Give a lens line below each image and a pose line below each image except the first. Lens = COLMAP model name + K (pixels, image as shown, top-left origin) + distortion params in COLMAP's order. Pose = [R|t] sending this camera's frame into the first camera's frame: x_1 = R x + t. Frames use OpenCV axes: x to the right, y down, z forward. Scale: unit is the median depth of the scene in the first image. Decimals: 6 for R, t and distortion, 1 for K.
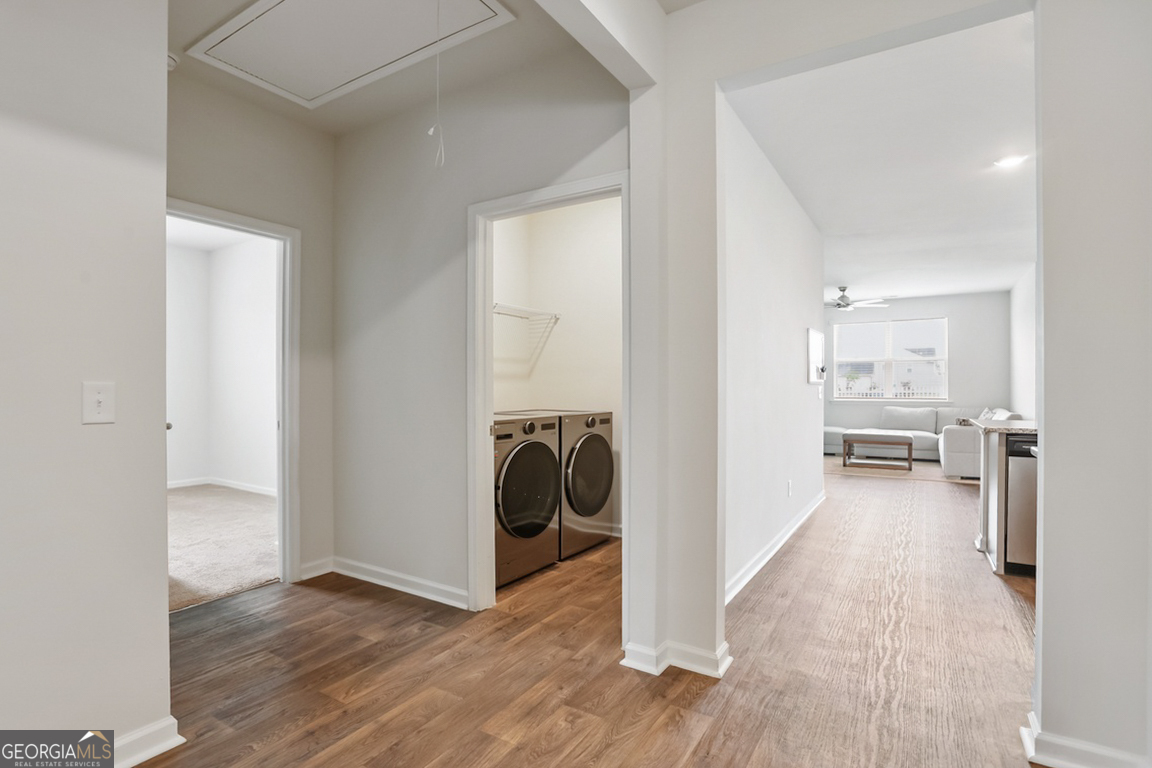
lens RADIAL K [[576.8, 0, 565.4], [0, 576.8, 394.5], [0, 0, 1]] dist [-0.020336, 0.006745]
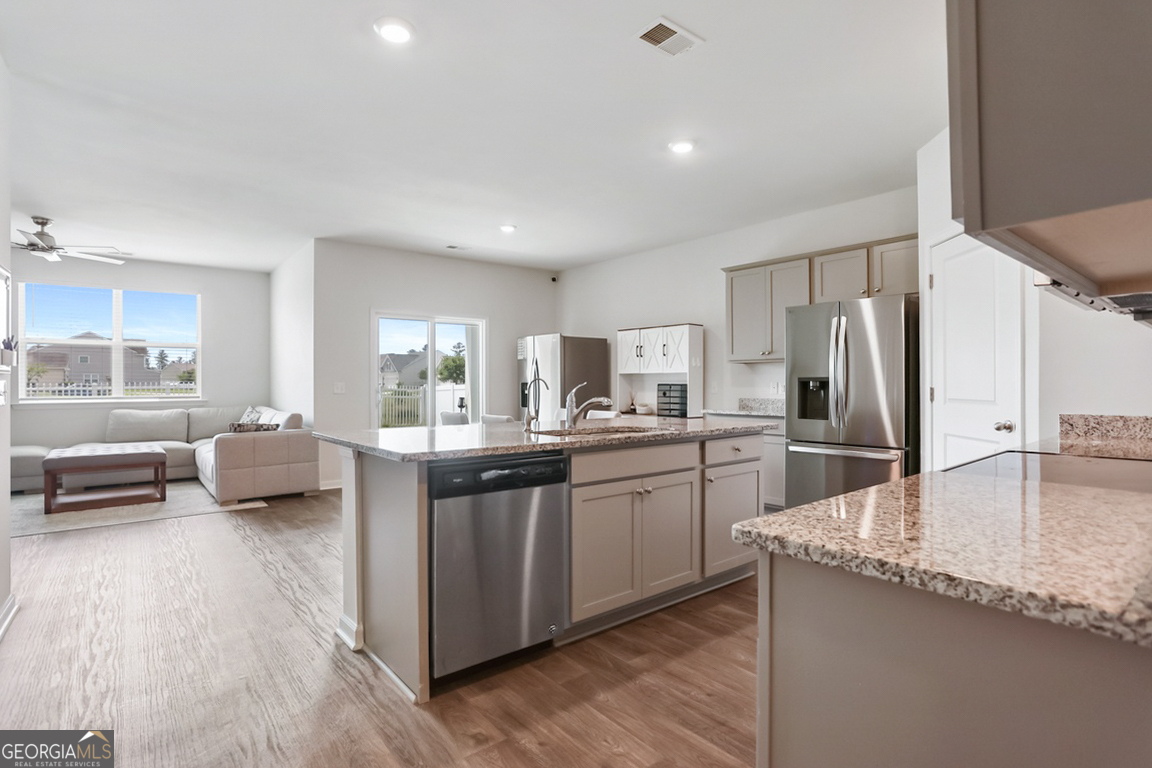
lens RADIAL K [[576.8, 0, 577.3], [0, 576.8, 382.2], [0, 0, 1]] dist [-0.020336, 0.006745]
pose [[0.337503, 0.005663, 0.941307, 0.105117], [0.007646, 0.999932, -0.008757, -0.001286], [-0.941293, 0.010153, 0.337437, 0.258419]]
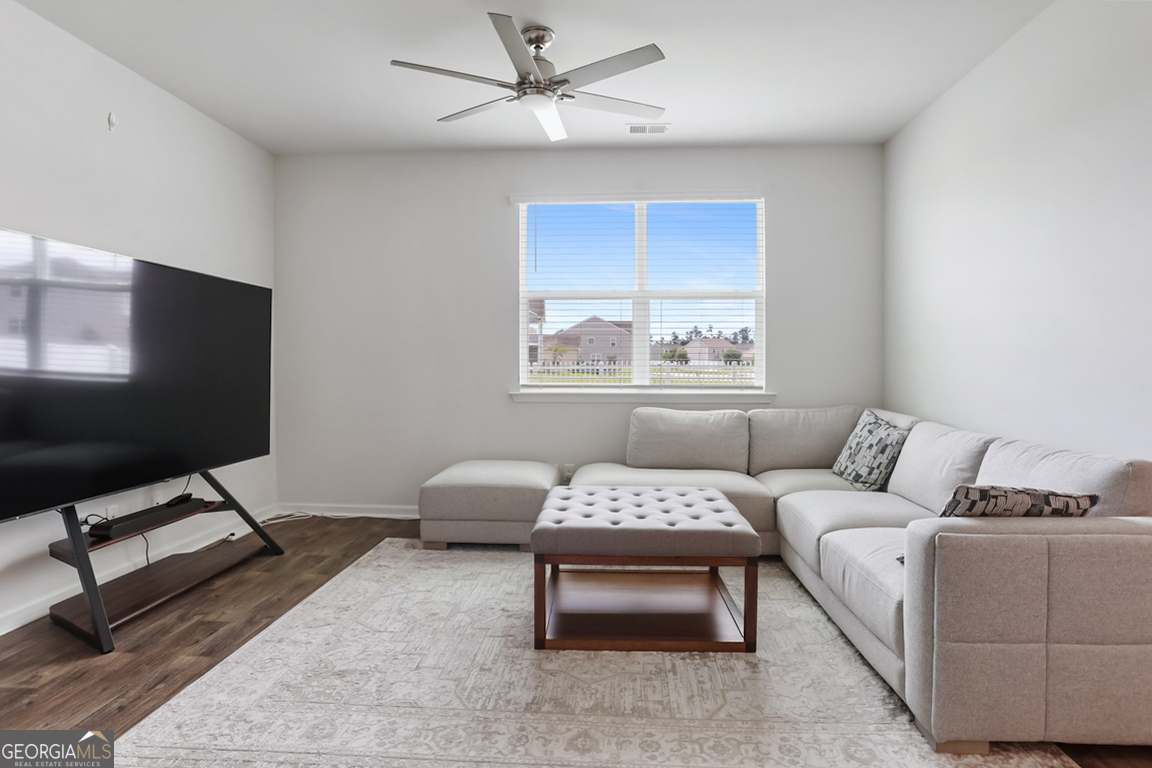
lens RADIAL K [[663.1, 0, 585.2], [0, 663.1, 379.0], [0, 0, 1]] dist [-0.032786, 0.017776]
pose [[0.875669, -0.003960, 0.482895, 0.211138], [-0.003207, 0.999897, 0.014015, -0.002935], [-0.482900, -0.013821, 0.875566, 0.451029]]
